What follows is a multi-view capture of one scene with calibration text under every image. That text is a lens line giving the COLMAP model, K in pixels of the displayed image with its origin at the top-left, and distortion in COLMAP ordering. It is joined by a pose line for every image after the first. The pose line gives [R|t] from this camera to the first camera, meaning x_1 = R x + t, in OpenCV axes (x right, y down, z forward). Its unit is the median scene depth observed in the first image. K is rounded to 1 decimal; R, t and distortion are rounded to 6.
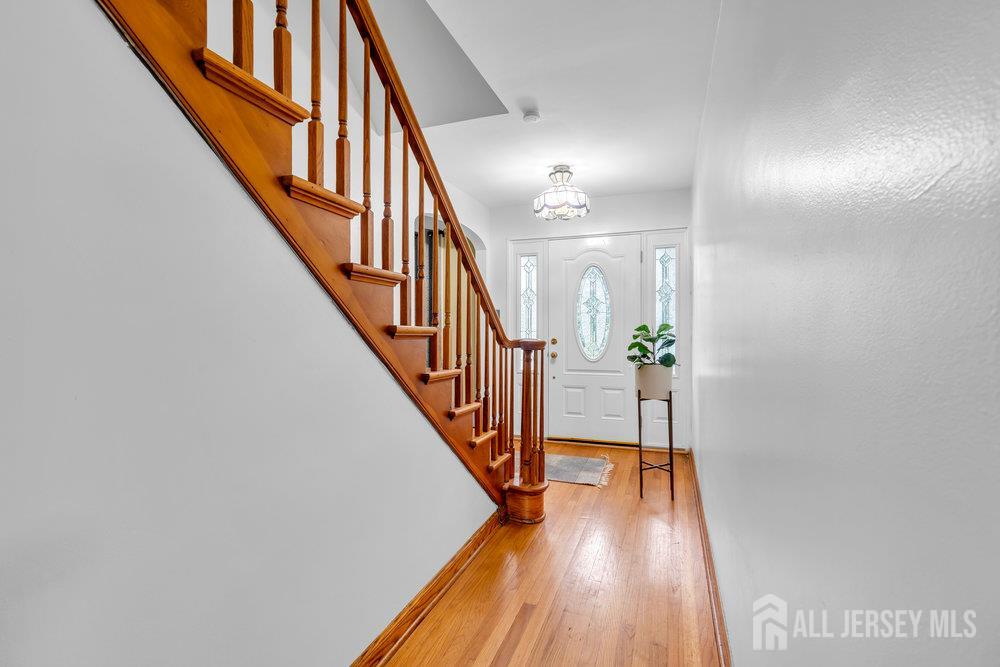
lens RADIAL K [[449.6, 0, 498.7], [0, 449.6, 330.3], [0, 0, 1]] dist [-0.007839, 0.001061]
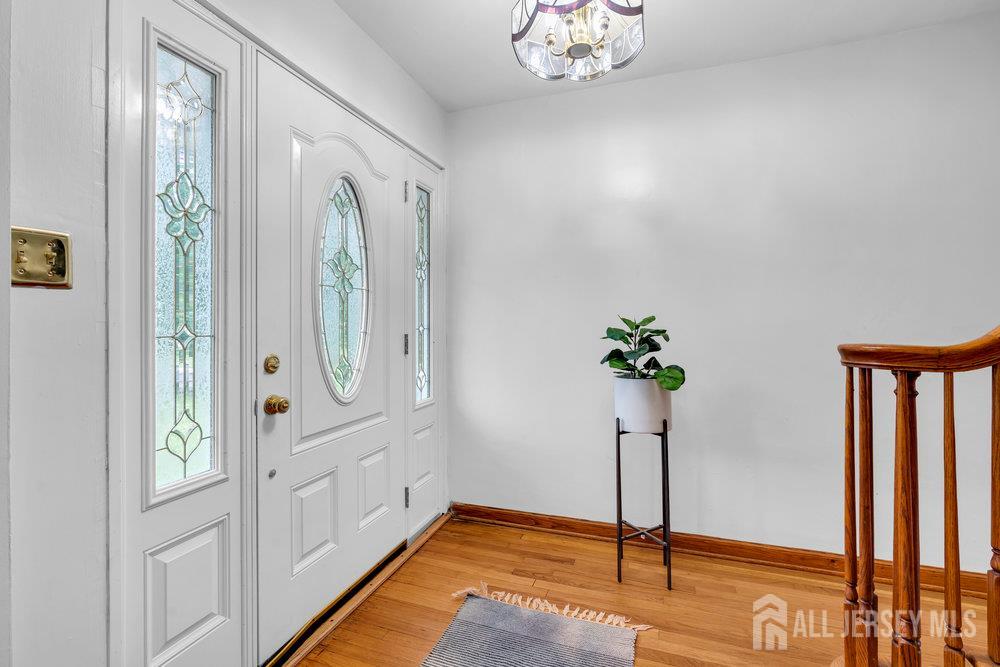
lens RADIAL K [[449.6, 0, 498.7], [0, 449.6, 330.3], [0, 0, 1]] dist [-0.007839, 0.001061]
pose [[-0.025360, -0.008275, 0.999644, -0.219059], [-0.014085, 0.999869, 0.007920, -0.005679], [-0.999579, -0.013879, -0.025473, 0.867947]]
